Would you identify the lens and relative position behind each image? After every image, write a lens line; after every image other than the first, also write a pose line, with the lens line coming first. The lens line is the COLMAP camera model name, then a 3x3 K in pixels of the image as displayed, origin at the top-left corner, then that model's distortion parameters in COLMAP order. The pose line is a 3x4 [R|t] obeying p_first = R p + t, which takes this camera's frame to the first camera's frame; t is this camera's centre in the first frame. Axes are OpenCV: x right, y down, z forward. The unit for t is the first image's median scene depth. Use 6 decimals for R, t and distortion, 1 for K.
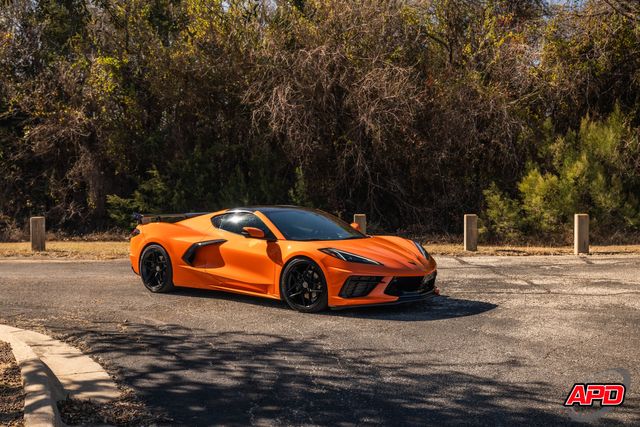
lens RADIAL K [[775.3, 0, 321.8], [0, 775.3, 215.3], [0, 0, 1]] dist [-0.007219, 0.000000]
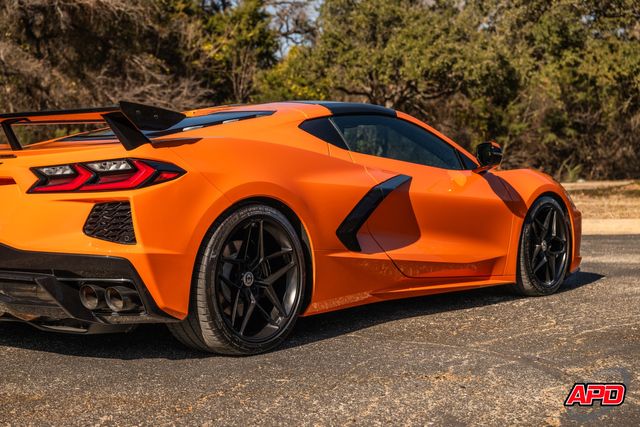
lens RADIAL K [[1104.2, 0, 322.4], [0, 1104.2, 211.3], [0, 0, 1]] dist [0.022106, 0.000000]
pose [[-0.030303, -0.036595, 0.998871, -0.303392], [0.037258, 0.998594, 0.037715, 0.011123], [-0.998846, 0.038359, -0.028897, 0.445102]]
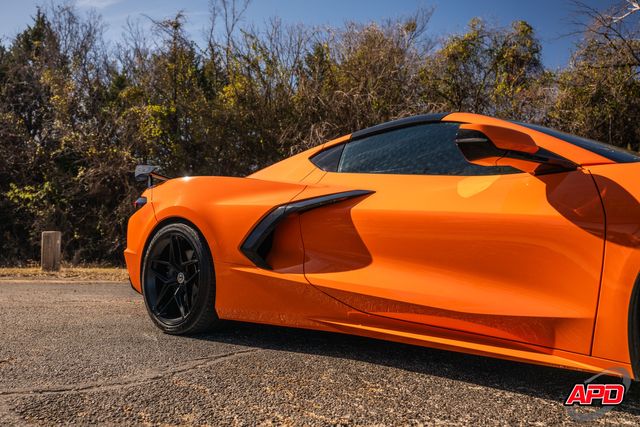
lens RADIAL K [[518.4, 0, 317.6], [0, 518.4, 218.3], [0, 0, 1]] dist [0.001903, 0.009338]
pose [[0.999850, 0.011175, 0.013267, -0.062936], [-0.009885, 0.995562, -0.093587, 0.028024], [-0.014254, 0.093442, 0.995523, 0.319541]]
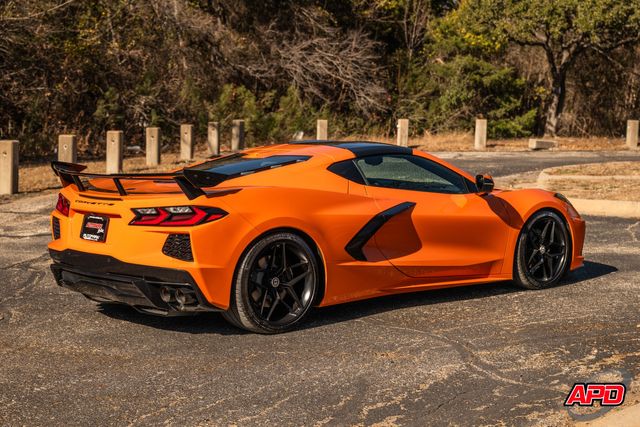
lens RADIAL K [[1205.5, 0, 315.5], [0, 1205.5, 210.5], [0, 0, 1]] dist [0.004247, 0.000000]
pose [[0.147491, -0.087630, 0.985174, -0.422159], [0.033535, 0.995938, 0.083567, -0.016262], [-0.988495, 0.020712, 0.149830, 0.391959]]
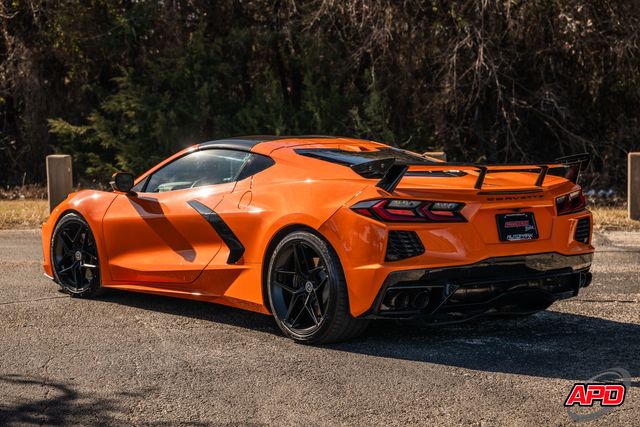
lens RADIAL K [[1335.1, 0, 315.4], [0, 1335.1, 212.3], [0, 0, 1]] dist [0.023130, 0.000000]
pose [[0.989945, 0.005730, -0.141334, 0.072829], [0.000364, 0.999073, 0.043052, 0.000131], [0.141449, -0.042670, 0.989025, 0.033991]]
